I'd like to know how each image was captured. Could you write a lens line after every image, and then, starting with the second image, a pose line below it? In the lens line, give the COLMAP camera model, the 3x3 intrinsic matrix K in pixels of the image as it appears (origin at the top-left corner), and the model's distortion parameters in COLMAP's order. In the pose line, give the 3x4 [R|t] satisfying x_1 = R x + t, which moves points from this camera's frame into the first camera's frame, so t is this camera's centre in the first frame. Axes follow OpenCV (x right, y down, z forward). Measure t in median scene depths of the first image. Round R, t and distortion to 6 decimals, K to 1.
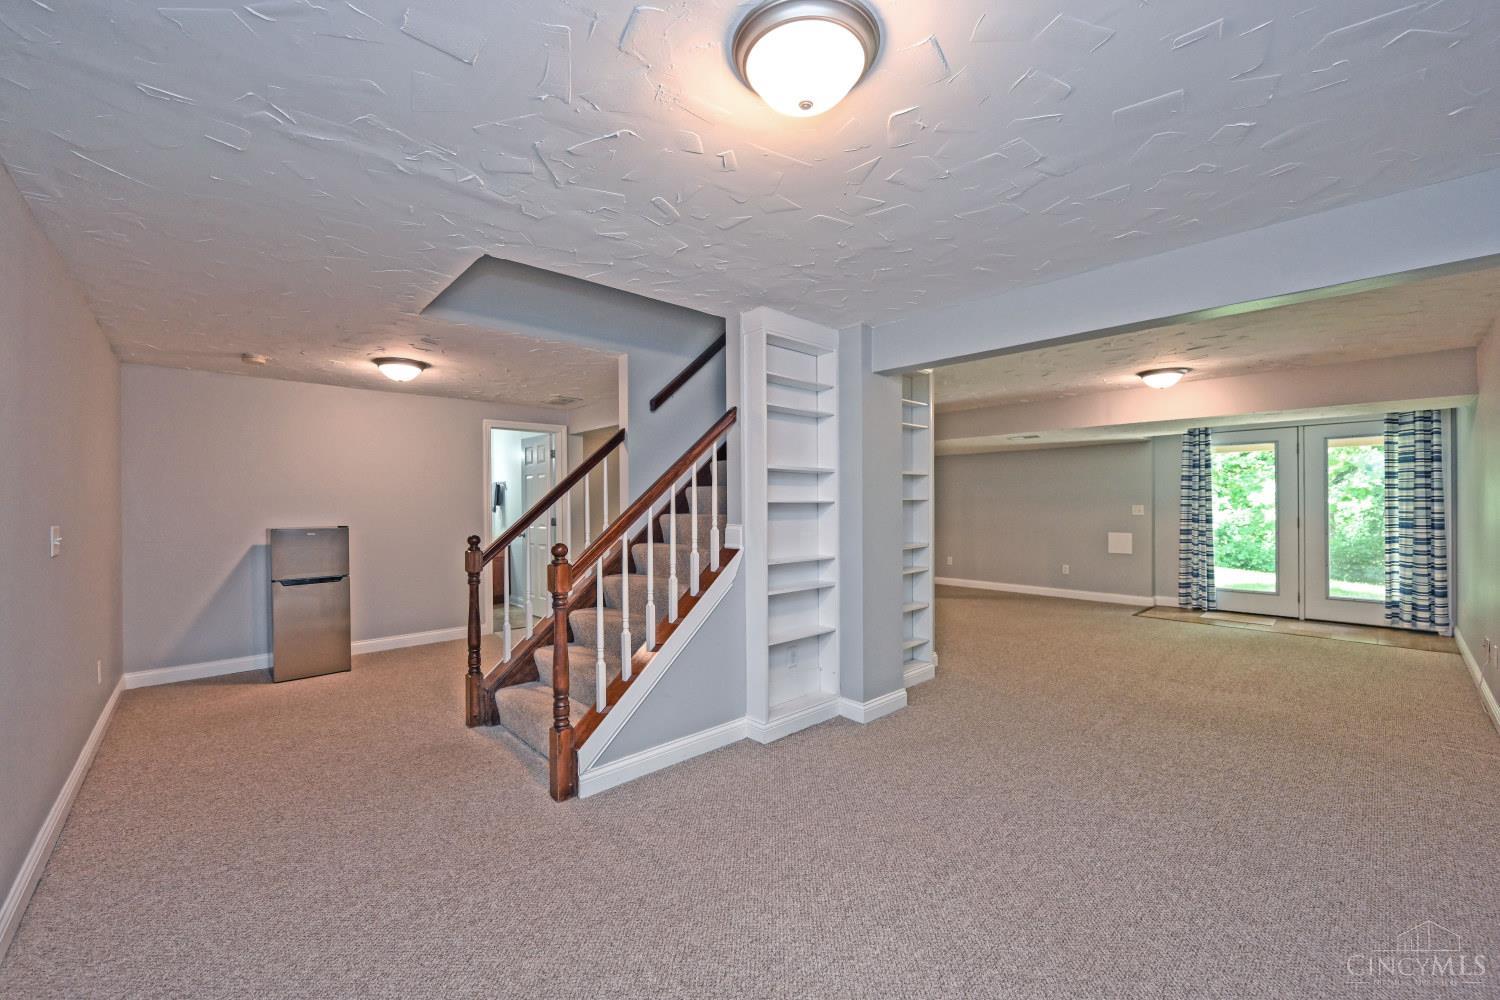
lens RADIAL K [[597.7, 0, 750.0], [0, 597.7, 500.0], [0, 0, 1]] dist [0.000331, 0.000347]
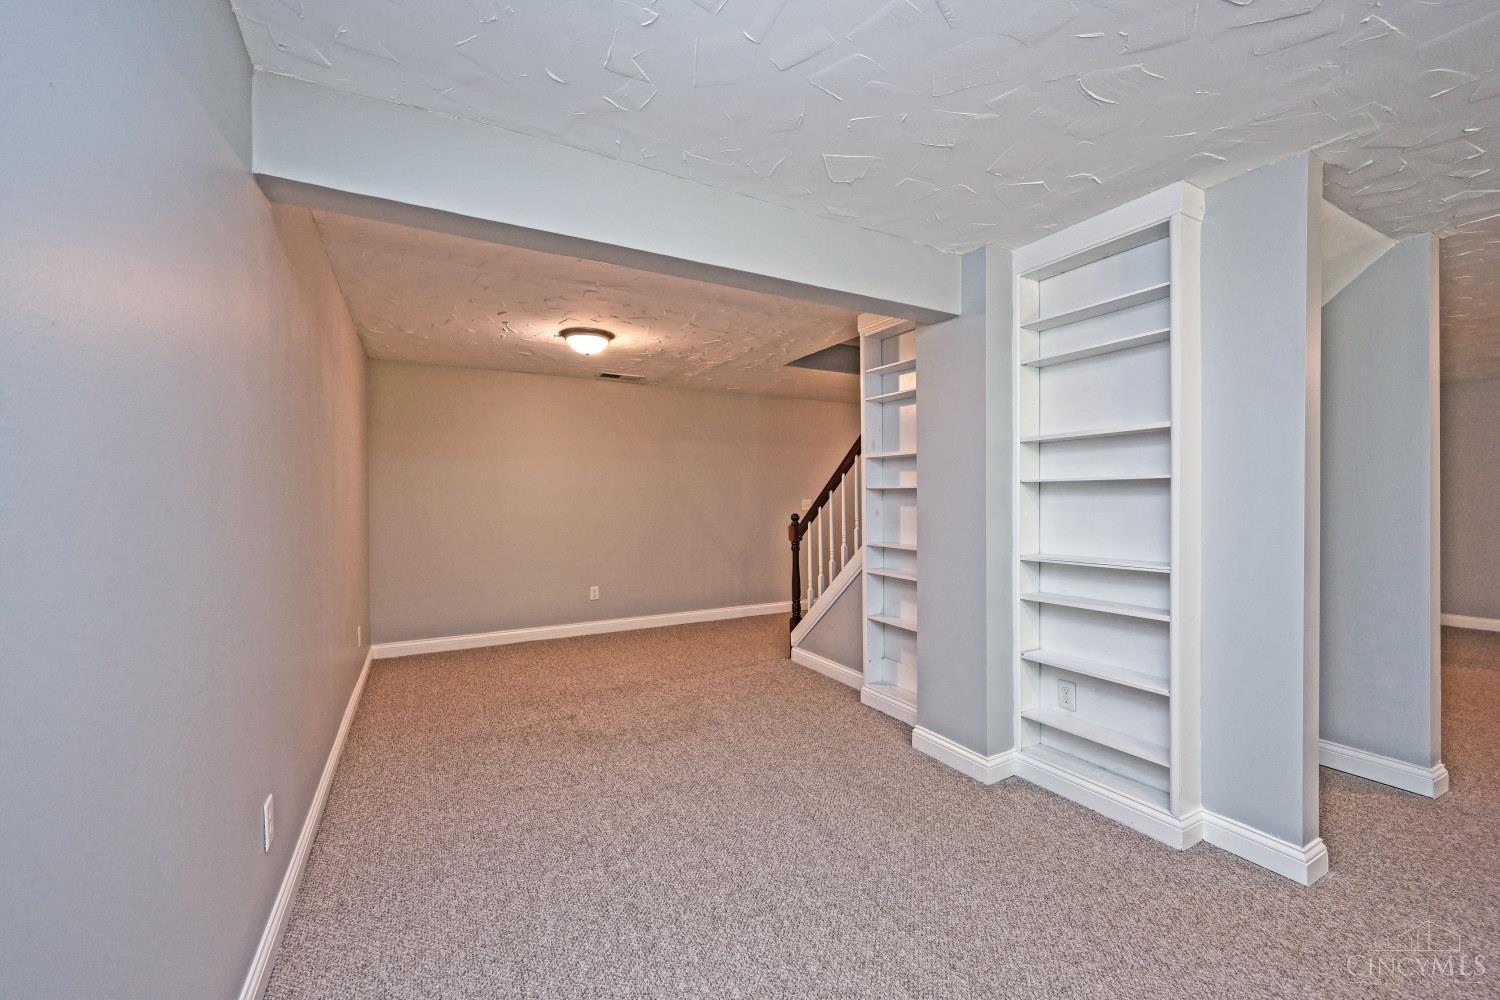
lens RADIAL K [[589.0, 0, 749.0], [0, 589.0, 493.2], [0, 0, 1]] dist [0.002566, 0.000398]
pose [[-0.244693, -0.006842, -0.969576, 0.804198], [0.008626, 0.999920, -0.009233, 0.016051], [0.969562, -0.010623, -0.244615, 0.742559]]
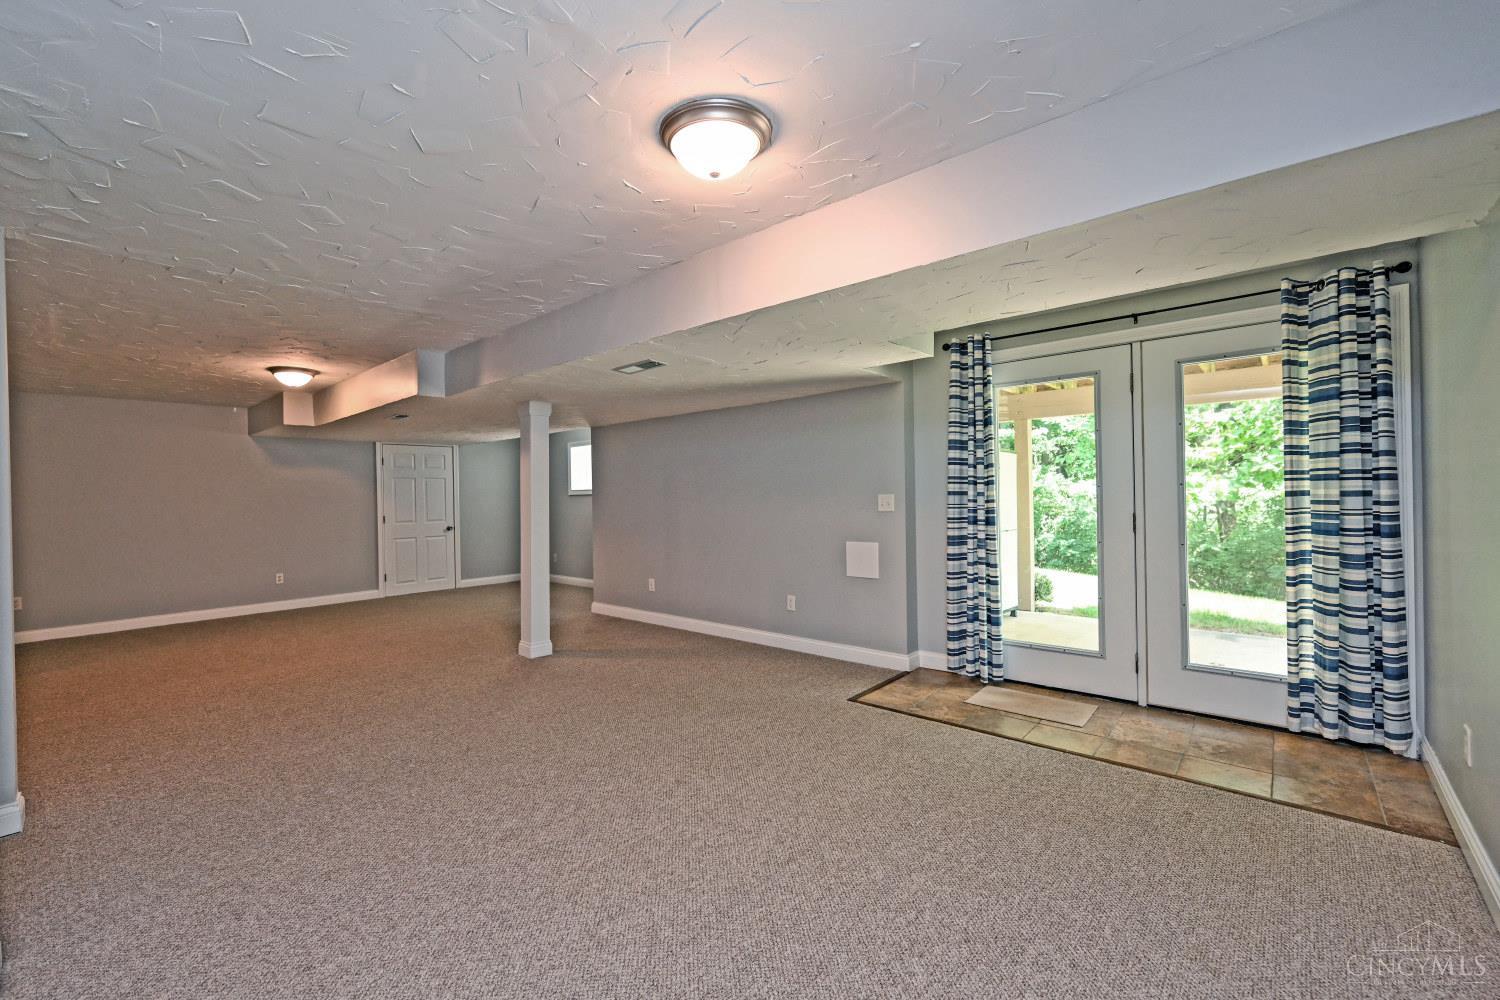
lens RADIAL K [[589.0, 0, 749.0], [0, 589.0, 493.2], [0, 0, 1]] dist [0.002566, 0.000398]
pose [[0.997463, -0.011057, 0.070320, 0.589629], [0.011159, 0.999937, -0.001056, 0.008442], [-0.070303, 0.001838, 0.997524, 0.548055]]
